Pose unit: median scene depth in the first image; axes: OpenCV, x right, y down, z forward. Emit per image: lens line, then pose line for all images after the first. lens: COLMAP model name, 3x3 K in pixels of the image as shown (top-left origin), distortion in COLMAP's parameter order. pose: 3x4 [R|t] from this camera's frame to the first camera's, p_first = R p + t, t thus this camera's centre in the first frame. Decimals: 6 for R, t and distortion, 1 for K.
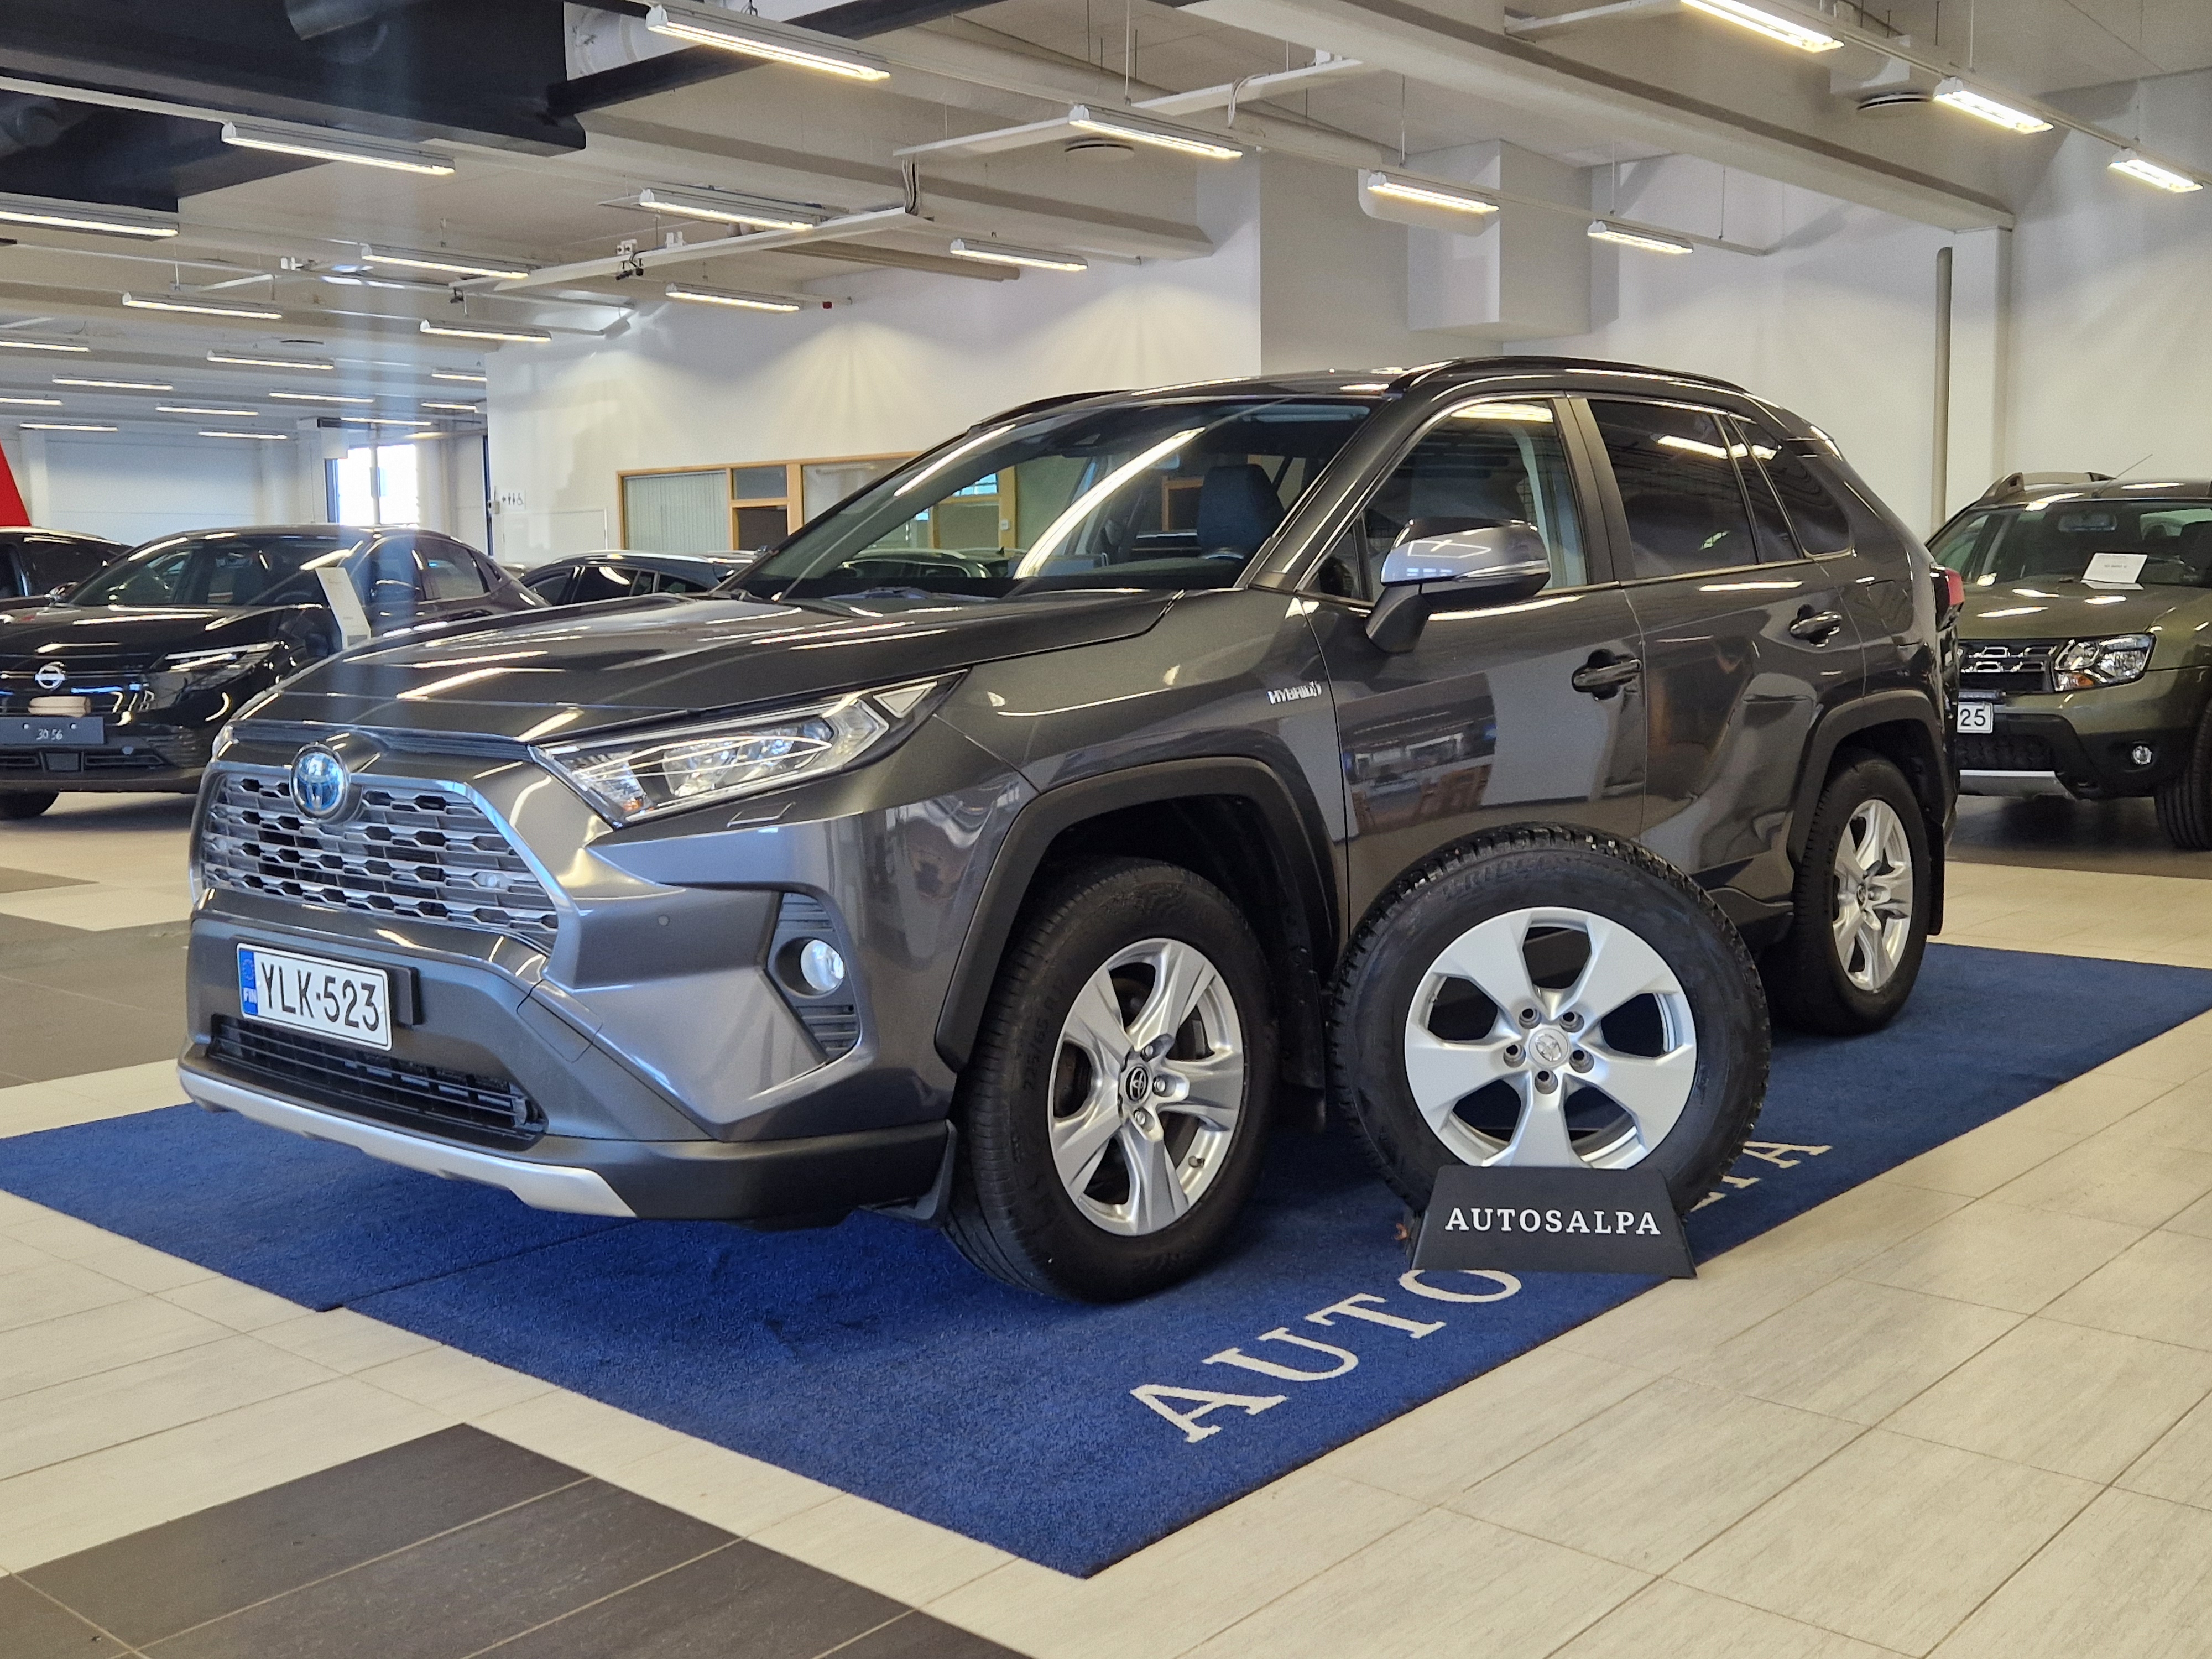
lens RADIAL K [[2220.0, 0, 1104.8], [0, 2220.0, 775.6], [0, 0, 1]] dist [0.084594, -0.107544]
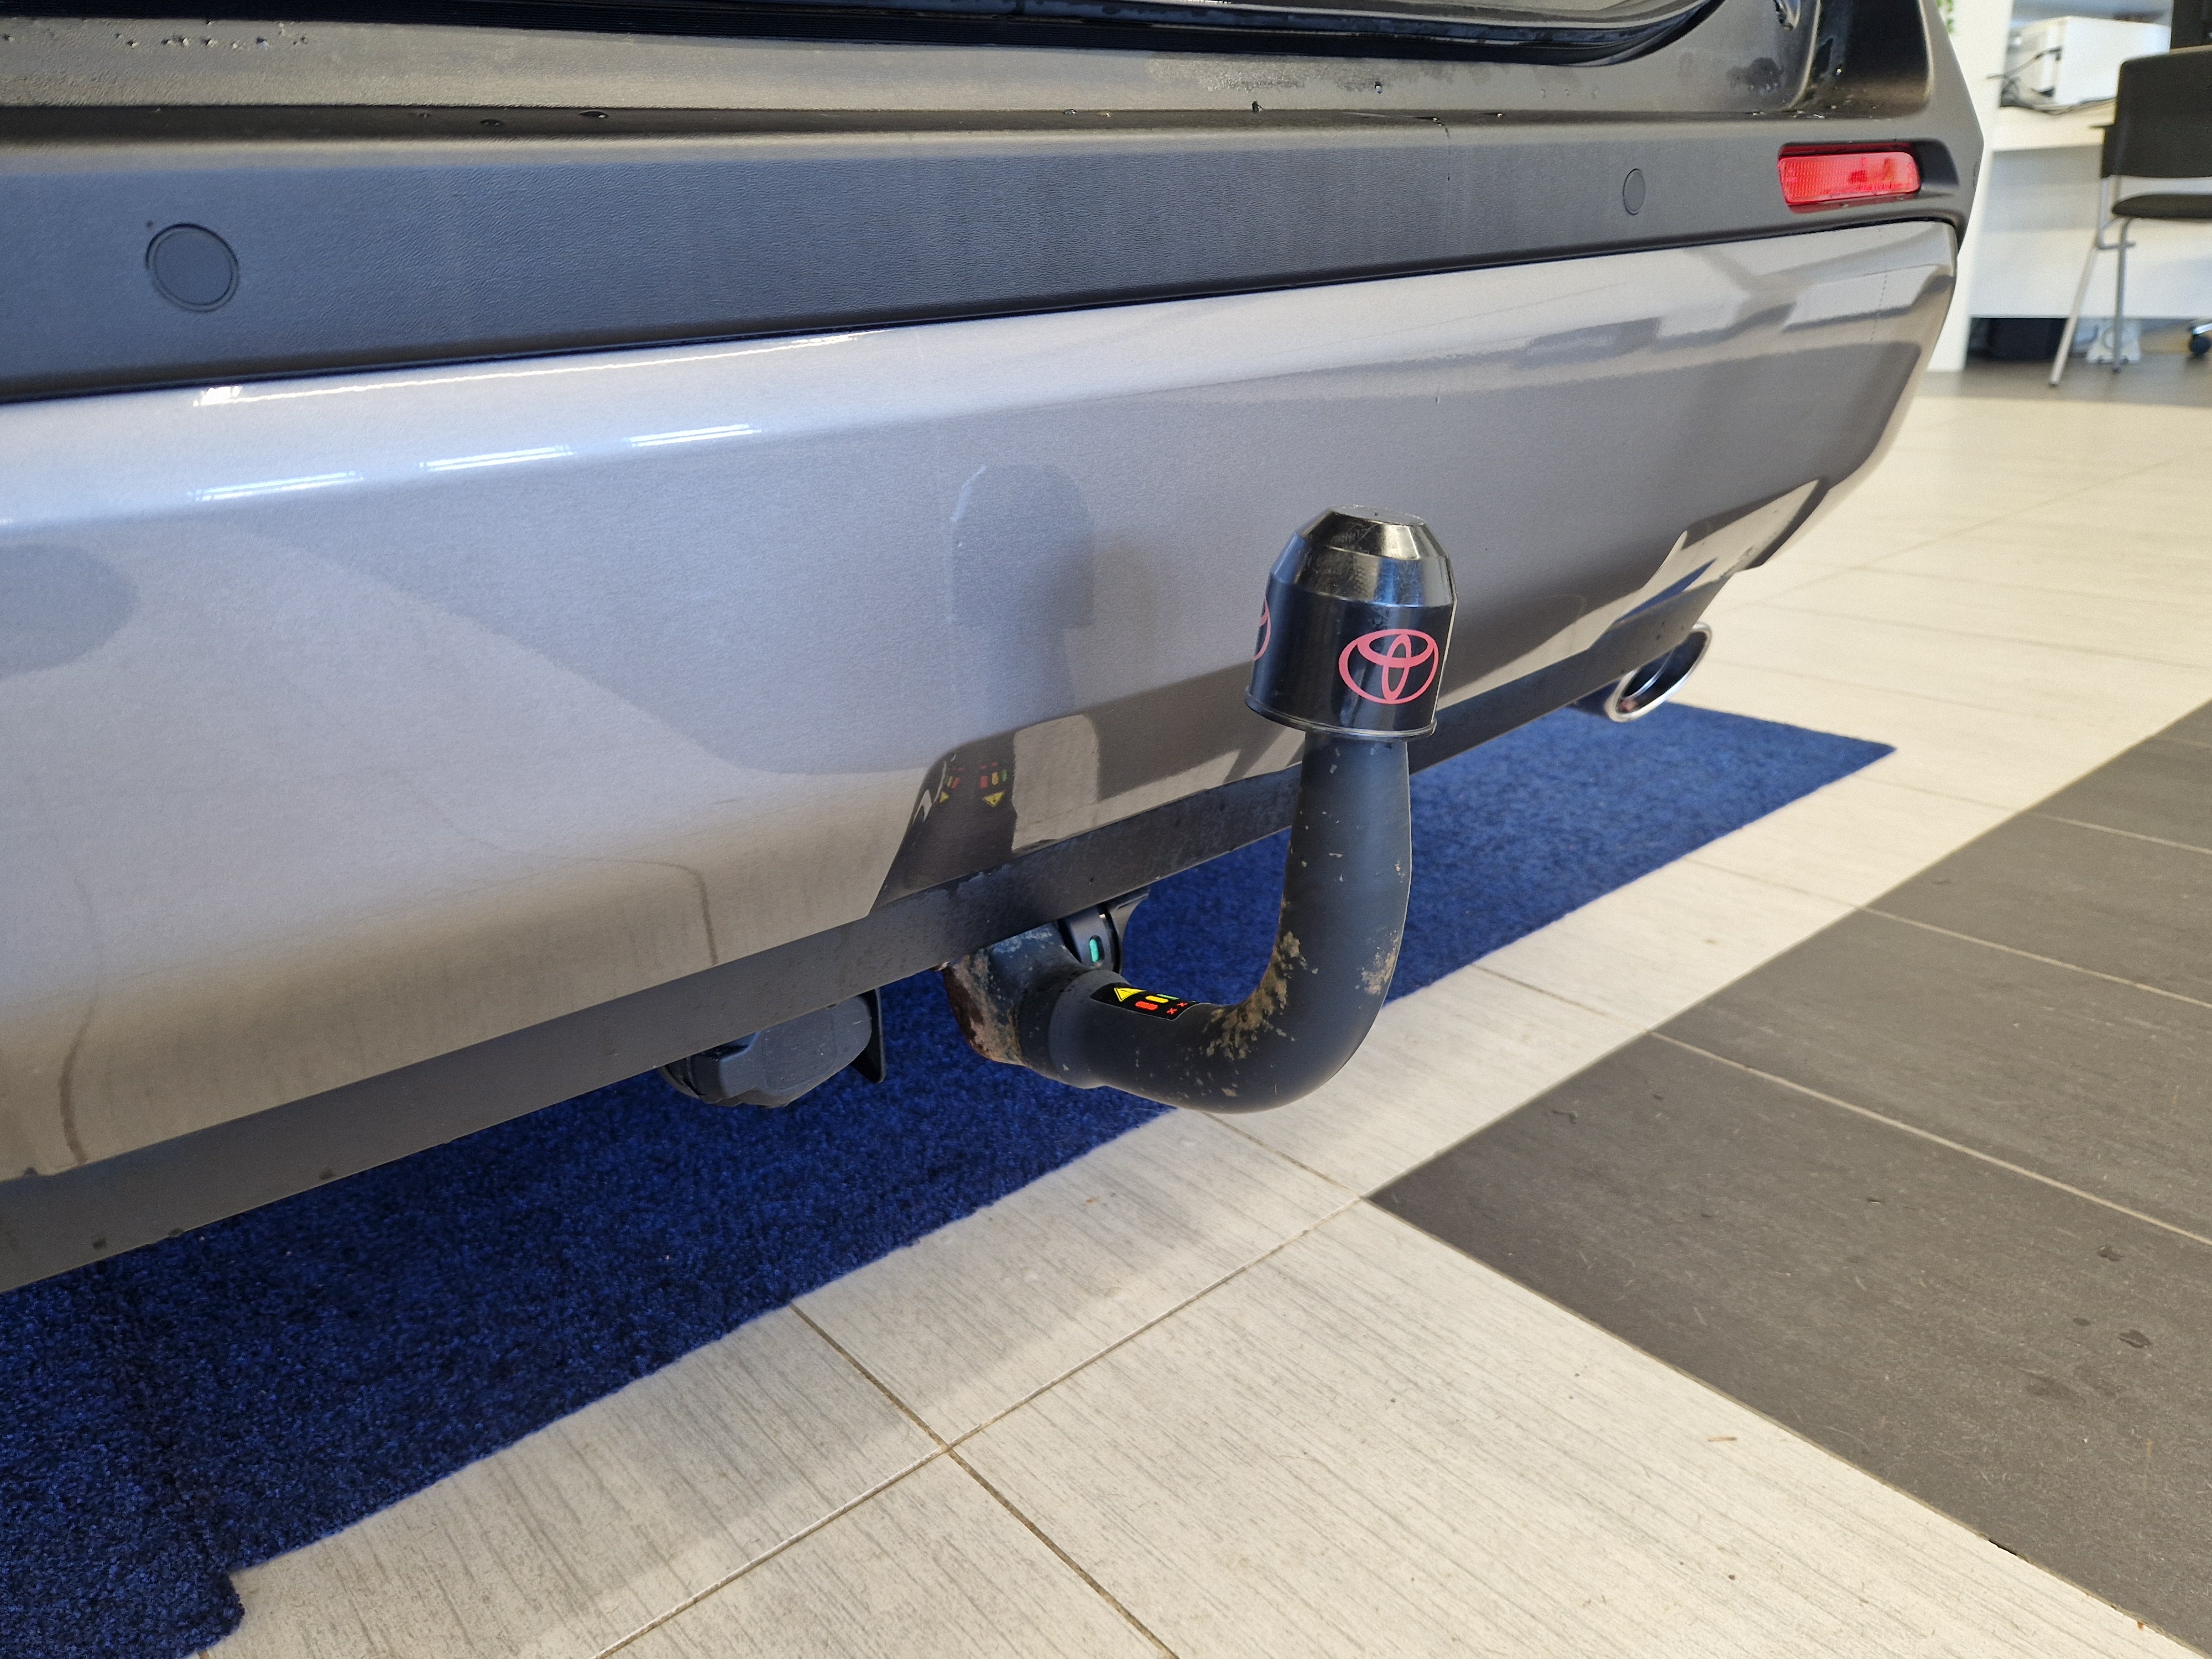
lens RADIAL K [[1560.8, 0, 1102.8], [0, 1560.8, 820.5], [0, 0, 1]] dist [0.052474, -0.036437]
pose [[0.161367, -0.339990, 0.926481, -0.159782], [0.136166, 0.937476, 0.320309, 0.033547], [-0.977456, 0.074468, 0.197573, 0.286194]]
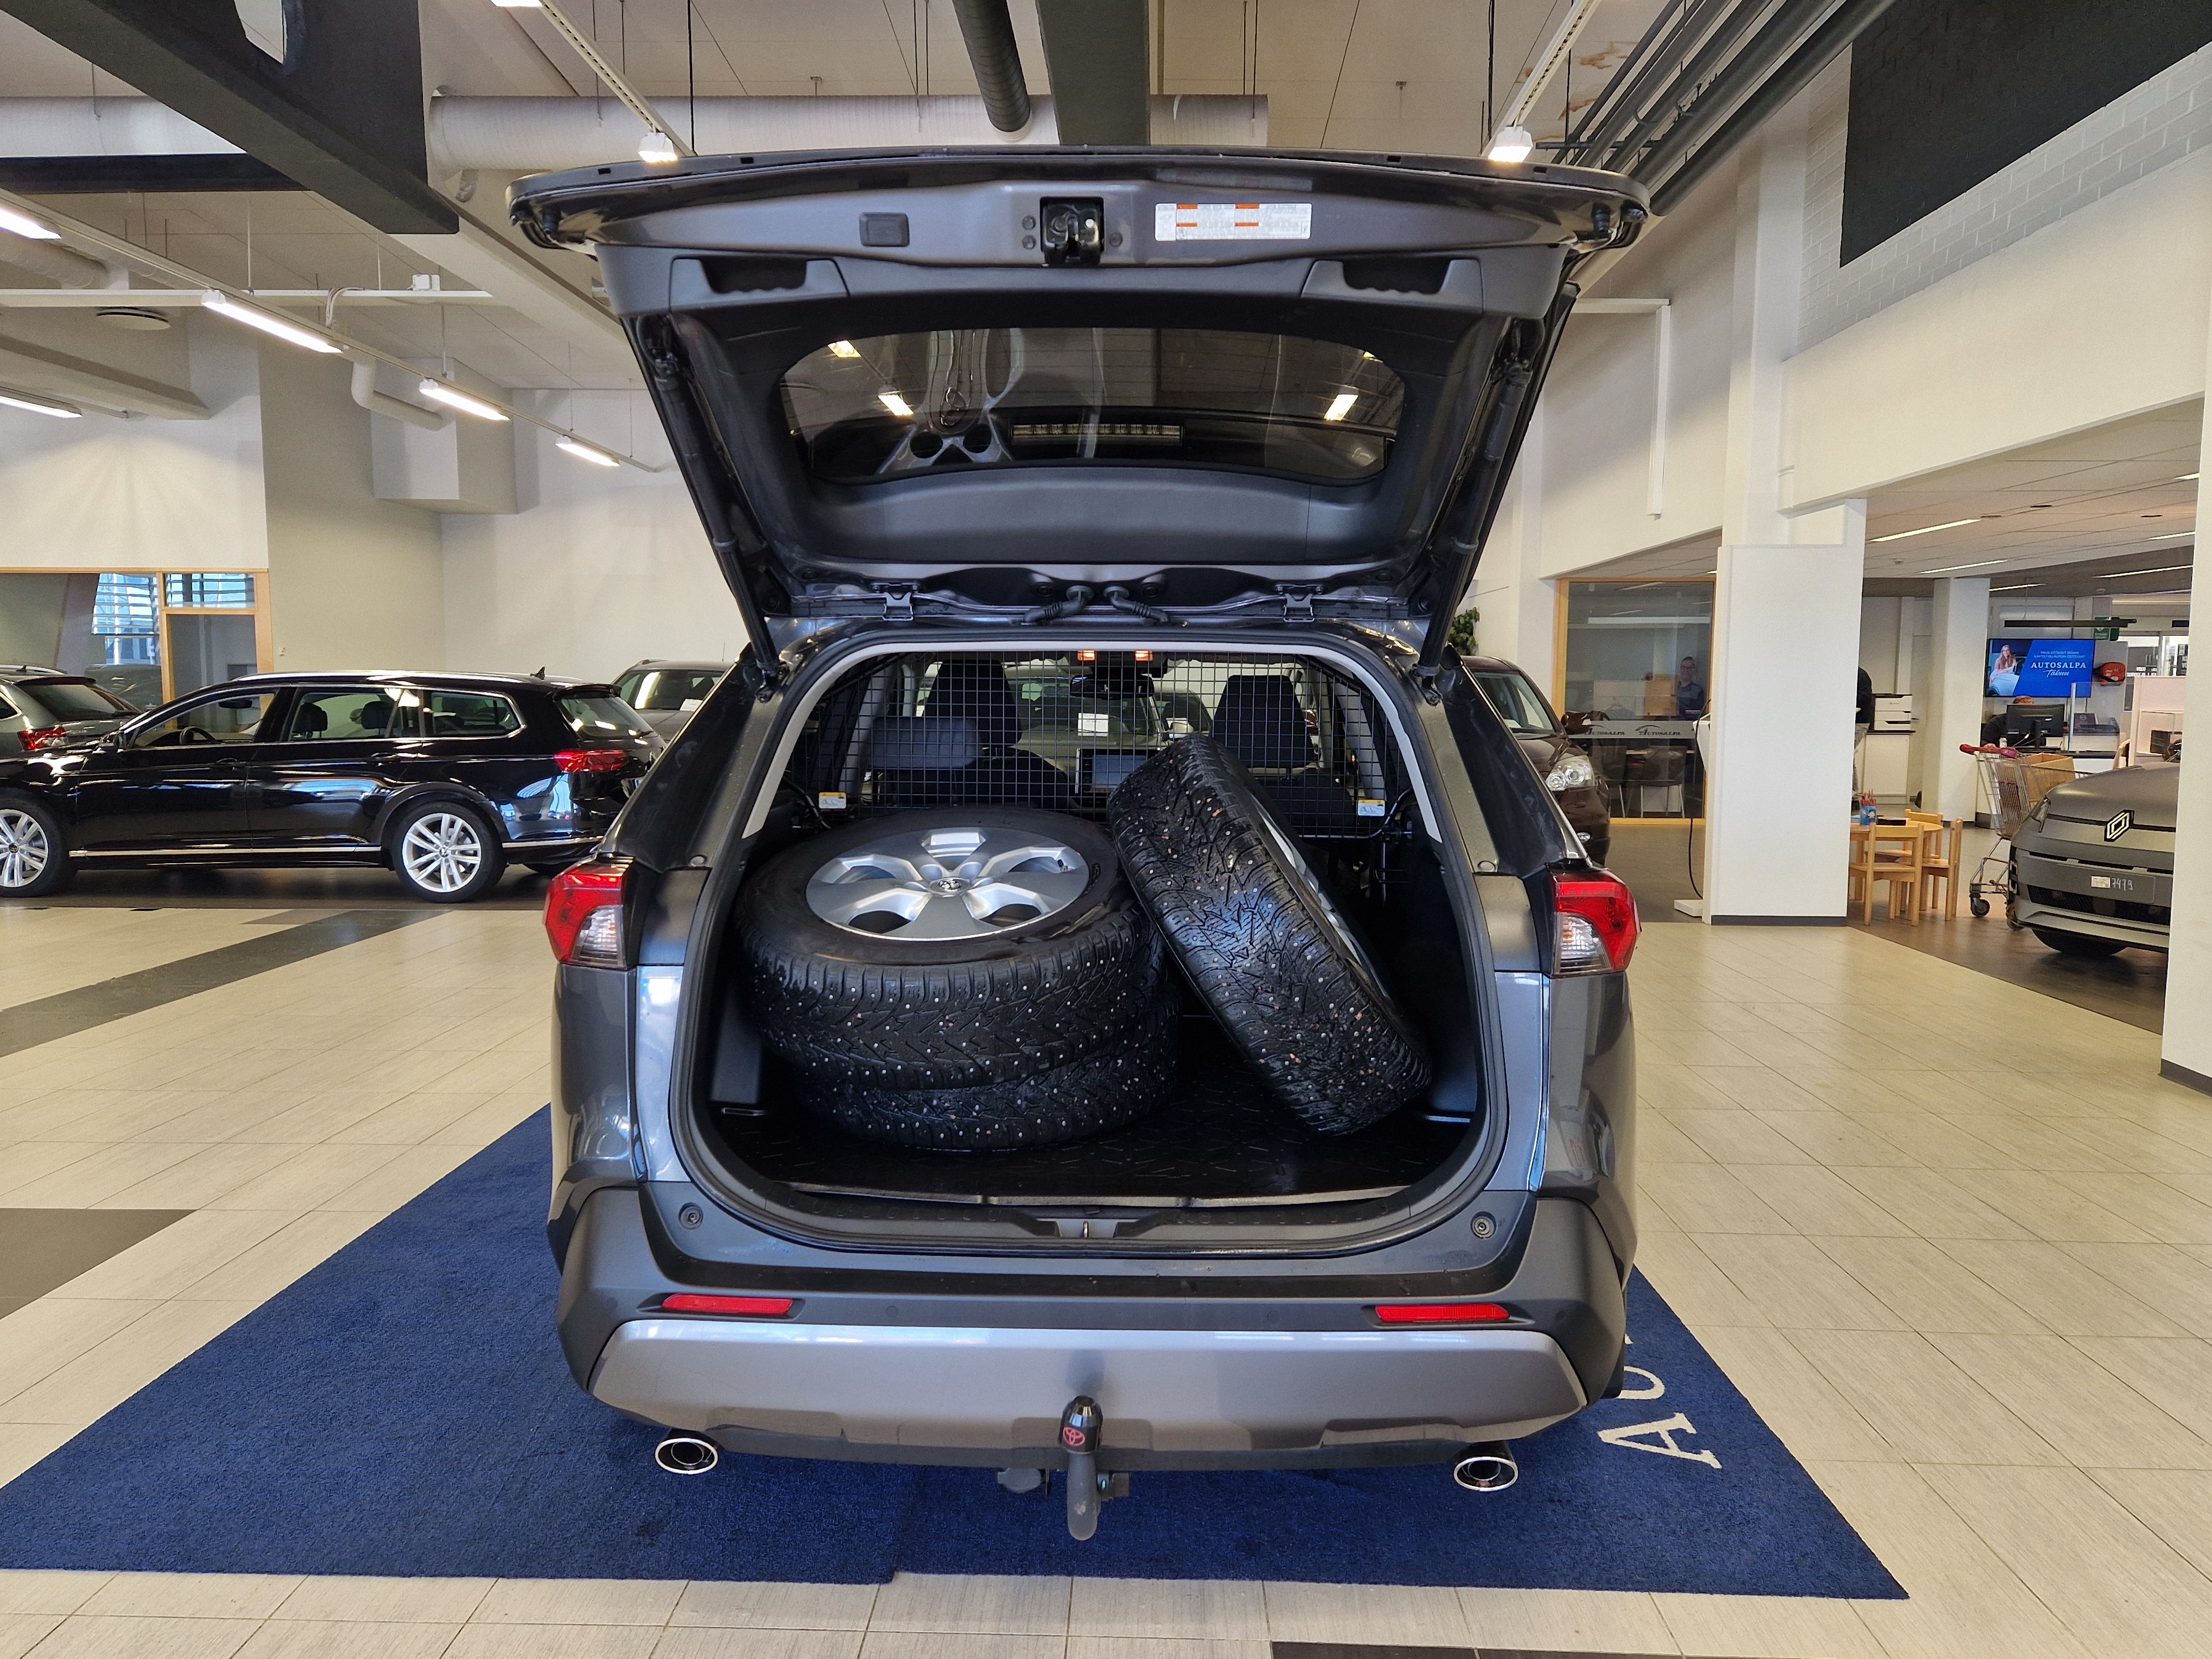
lens RADIAL K [[1560.8, 0, 1102.8], [0, 1560.8, 820.5], [0, 0, 1]] dist [0.052474, -0.036437]
pose [[0.774999, -0.037287, 0.630861, -0.234810], [0.037703, 0.999208, 0.012741, -0.033690], [-0.630836, 0.013911, 0.775791, 0.134013]]
